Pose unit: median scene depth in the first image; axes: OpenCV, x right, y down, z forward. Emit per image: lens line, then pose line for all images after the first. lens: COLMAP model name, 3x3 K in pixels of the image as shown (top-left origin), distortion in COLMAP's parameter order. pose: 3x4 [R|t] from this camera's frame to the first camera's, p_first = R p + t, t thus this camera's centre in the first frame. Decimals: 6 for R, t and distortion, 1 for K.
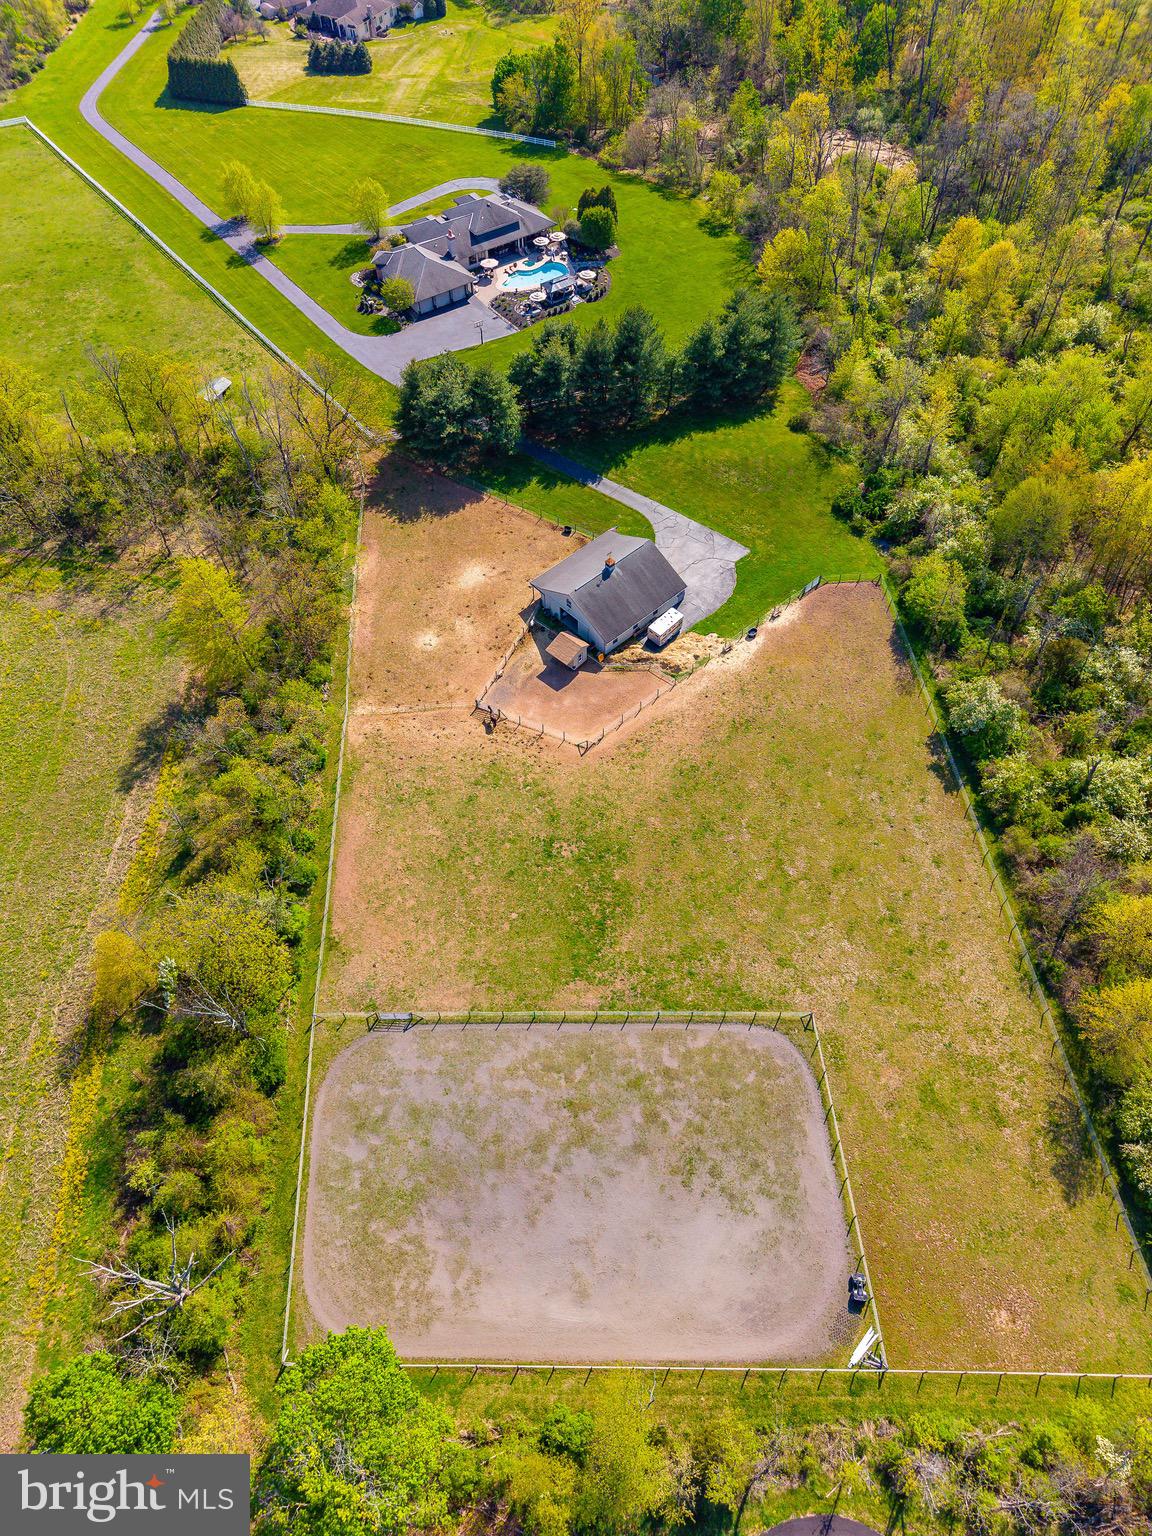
lens RADIAL K [[1058.6, 0, 573.6], [0, 1058.6, 768.0], [0, 0, 1]] dist [0.012621, -0.010832]
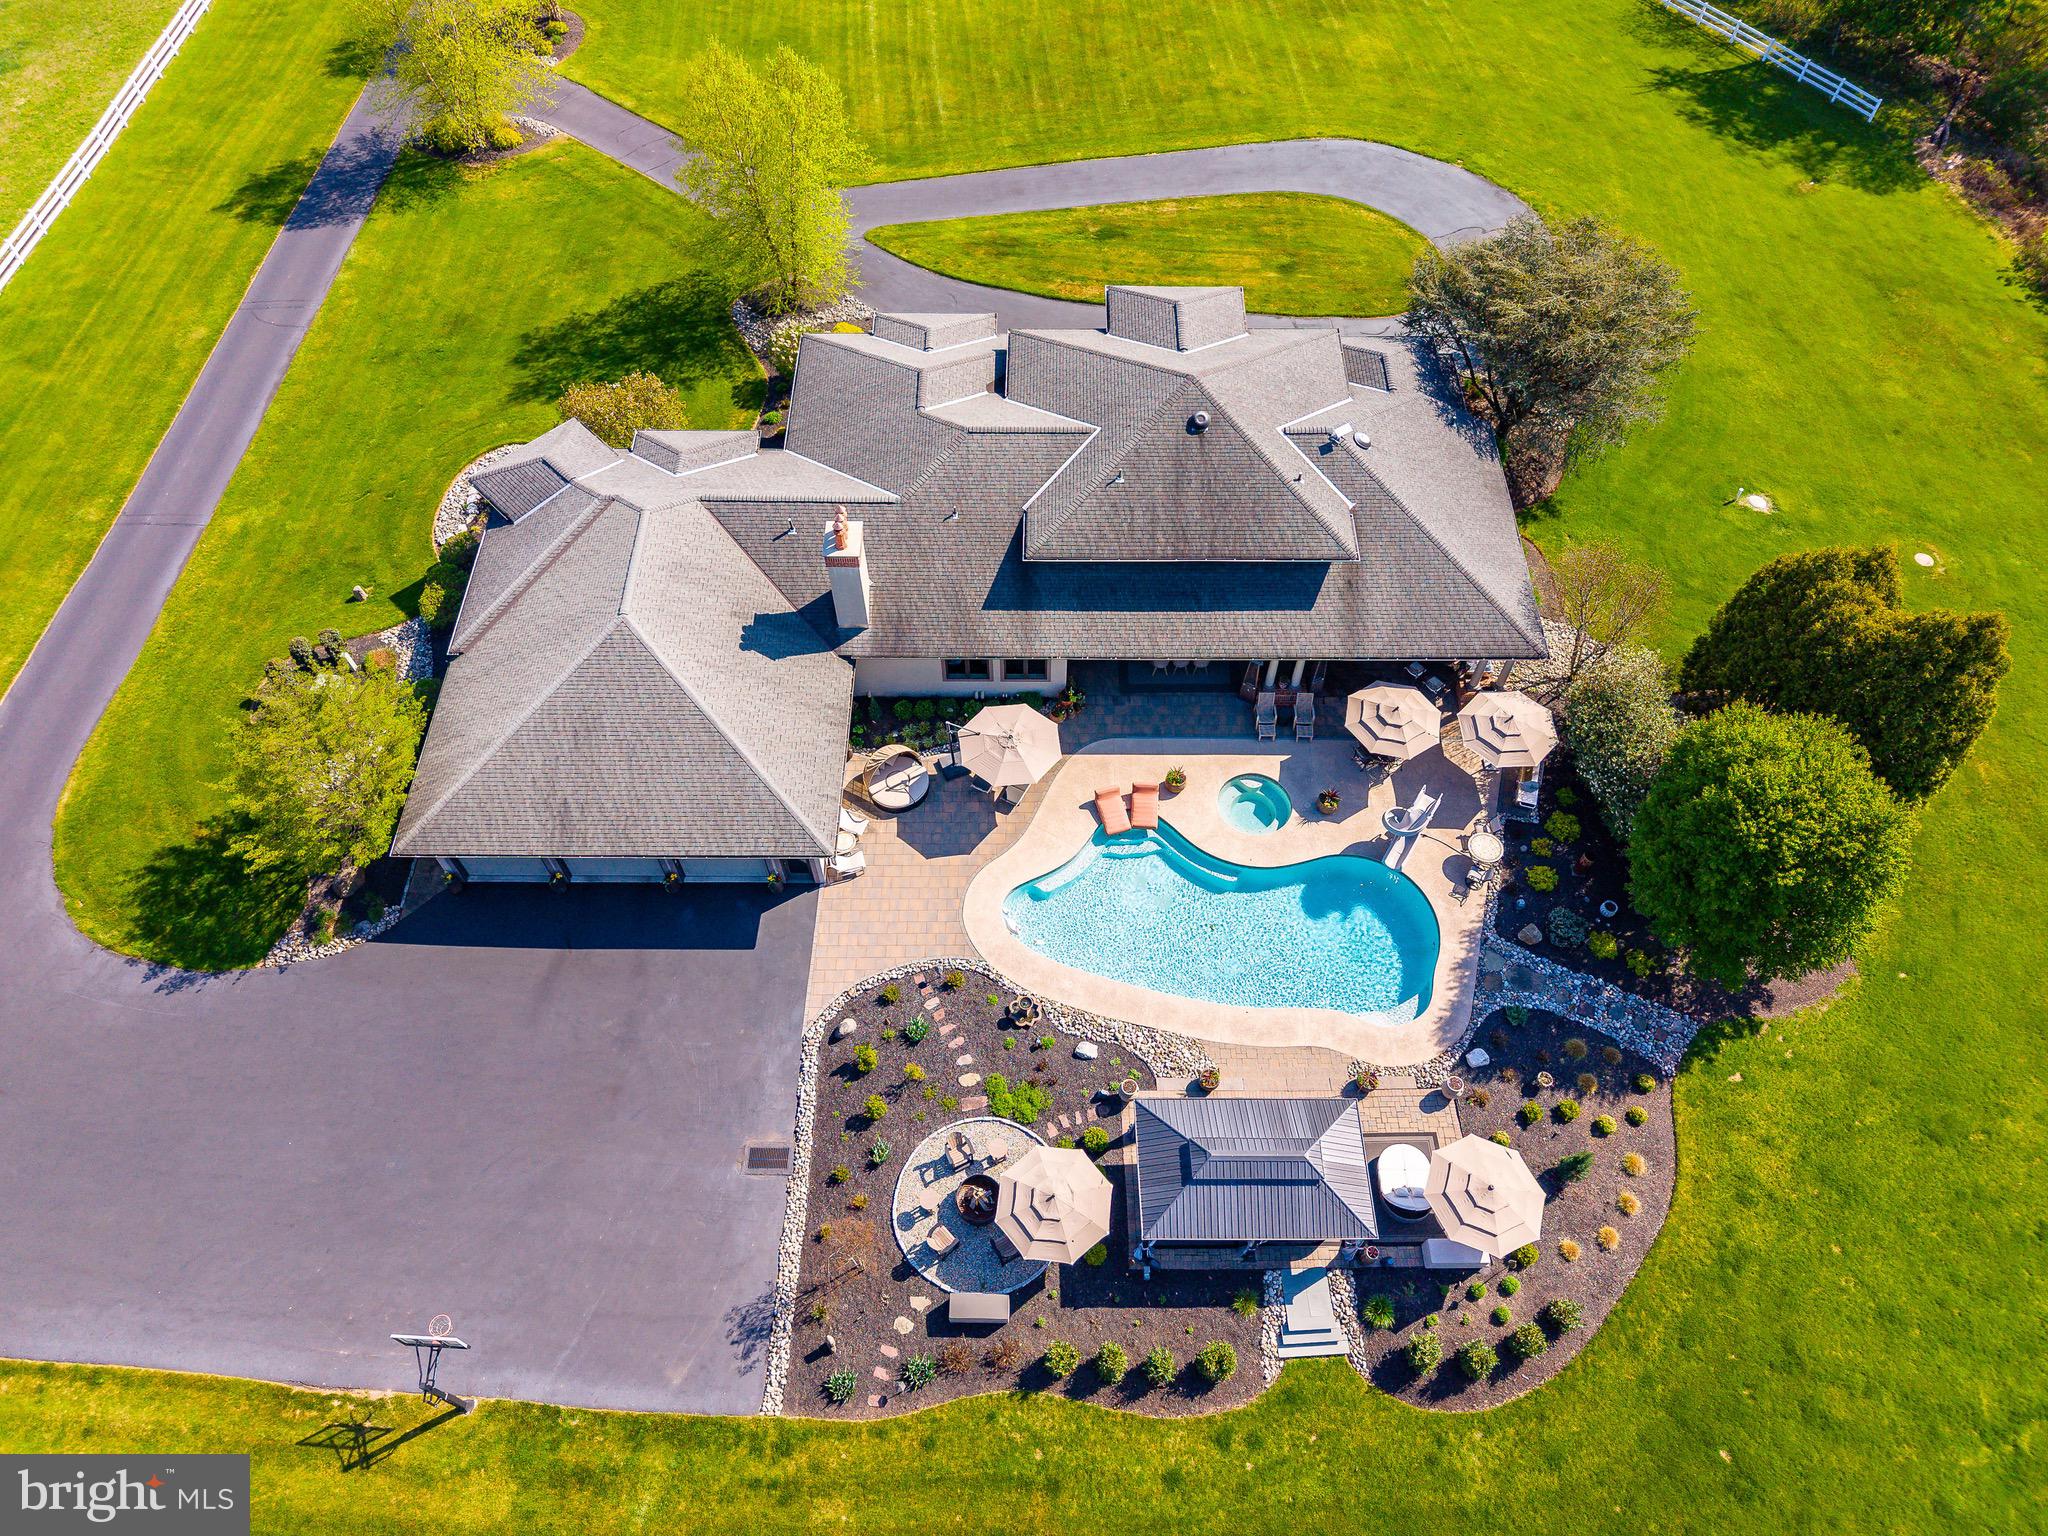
lens RADIAL K [[1411.5, 0, 1026.1], [0, 1411.5, 772.4], [0, 0, 1]] dist [0.012621, -0.010832]
pose [[0.825194, 0.467351, -0.317233, -0.004974], [-0.455865, 0.882650, 0.114524, -0.752042], [0.333529, 0.050111, 0.941407, 1.183209]]
